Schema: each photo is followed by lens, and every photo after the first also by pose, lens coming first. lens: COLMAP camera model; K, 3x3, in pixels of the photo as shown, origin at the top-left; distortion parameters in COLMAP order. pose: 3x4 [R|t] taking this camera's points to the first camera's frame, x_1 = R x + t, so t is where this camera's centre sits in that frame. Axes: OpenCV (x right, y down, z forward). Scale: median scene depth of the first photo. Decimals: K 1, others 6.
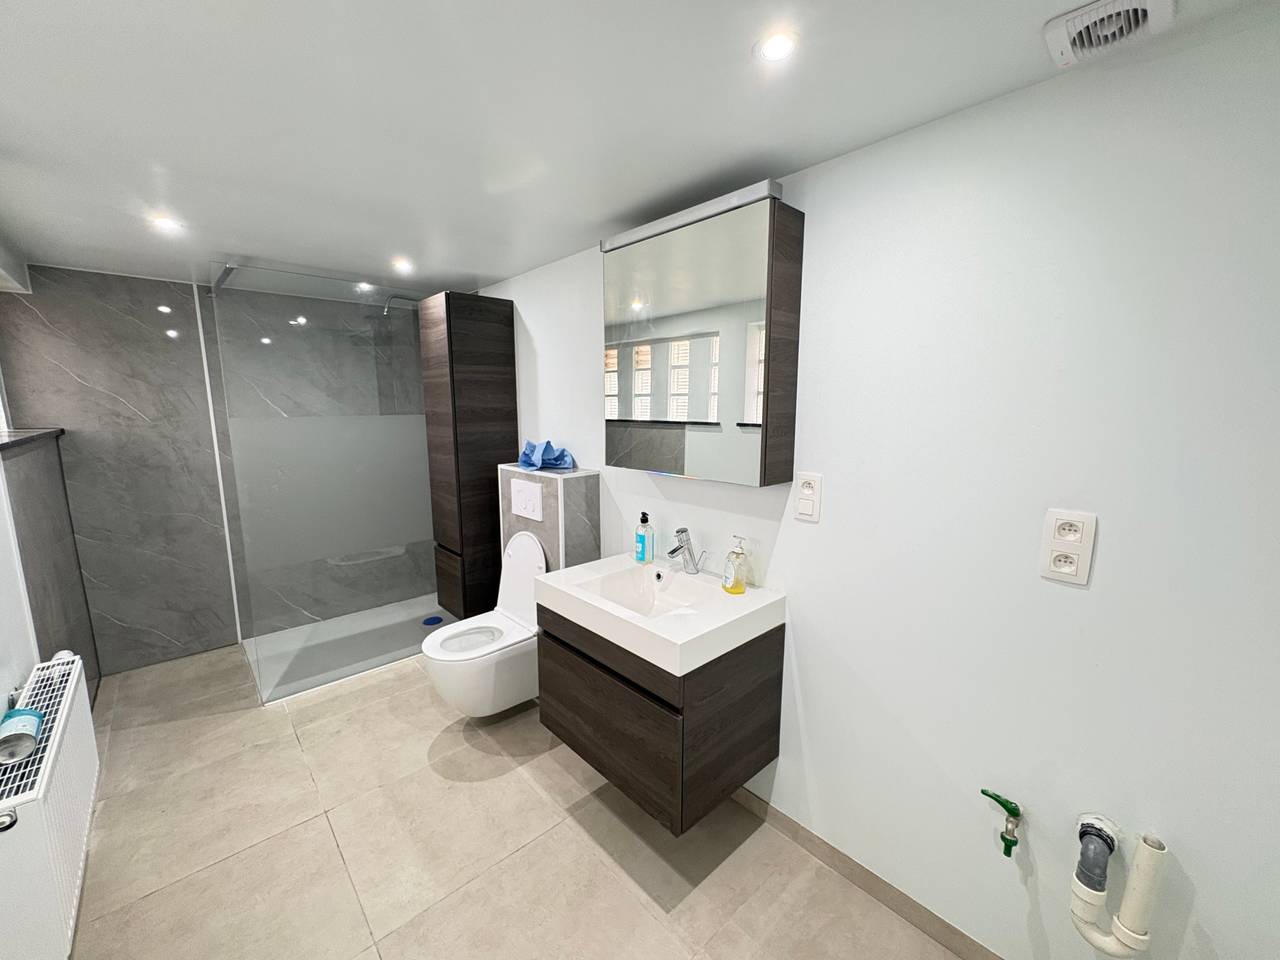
lens RADIAL K [[510.4, 0, 638.0], [0, 510.4, 480.4], [0, 0, 1]] dist [0.001875, -0.000057]
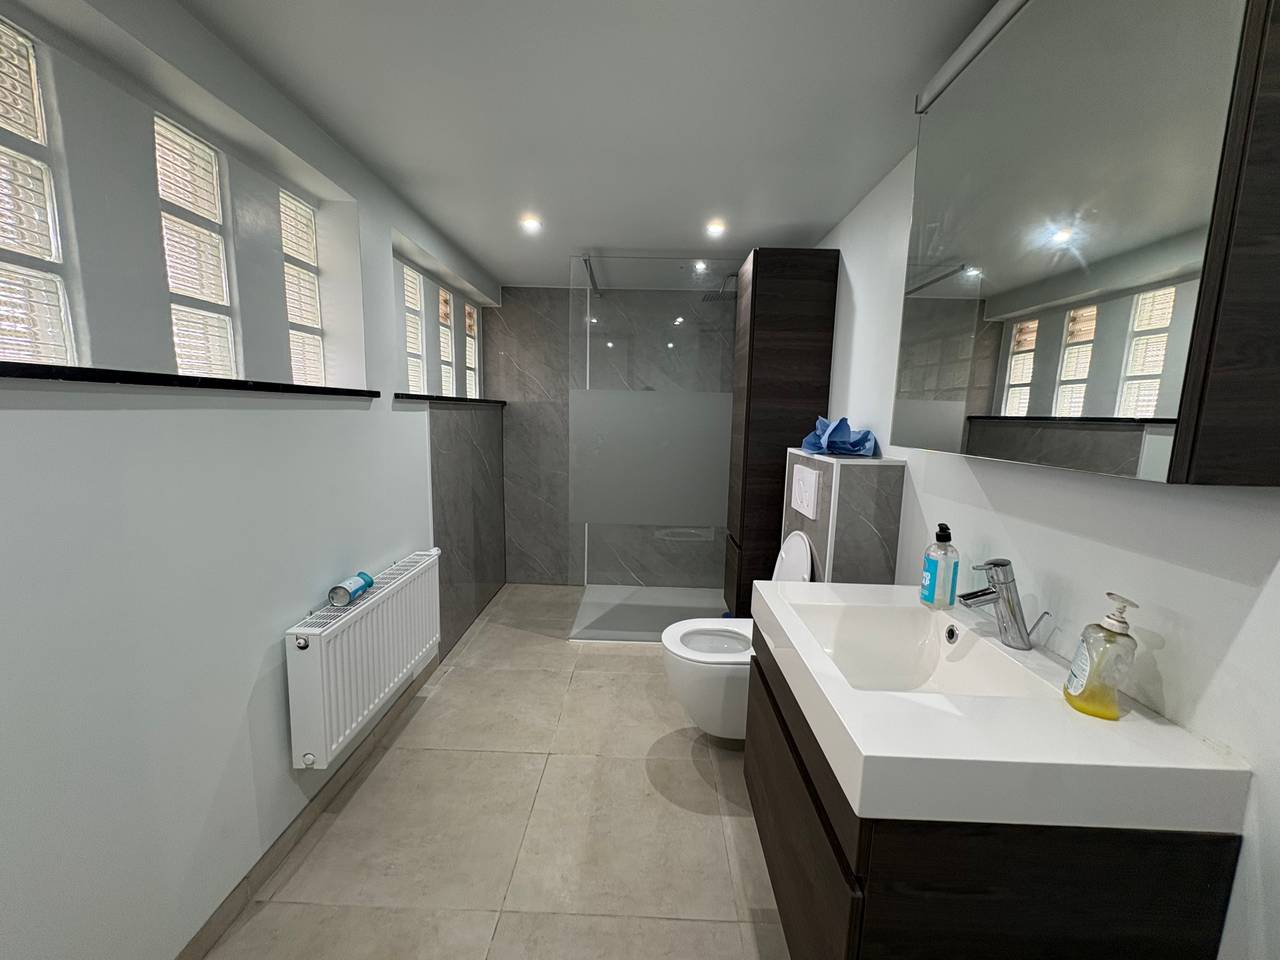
lens RADIAL K [[510.4, 0, 638.0], [0, 510.4, 480.4], [0, 0, 1]] dist [0.001875, -0.000057]
pose [[0.722176, 0.111085, -0.682731, 0.137953], [-0.128708, 0.991363, 0.025158, 0.036632], [0.679629, 0.069704, 0.730237, 0.261282]]
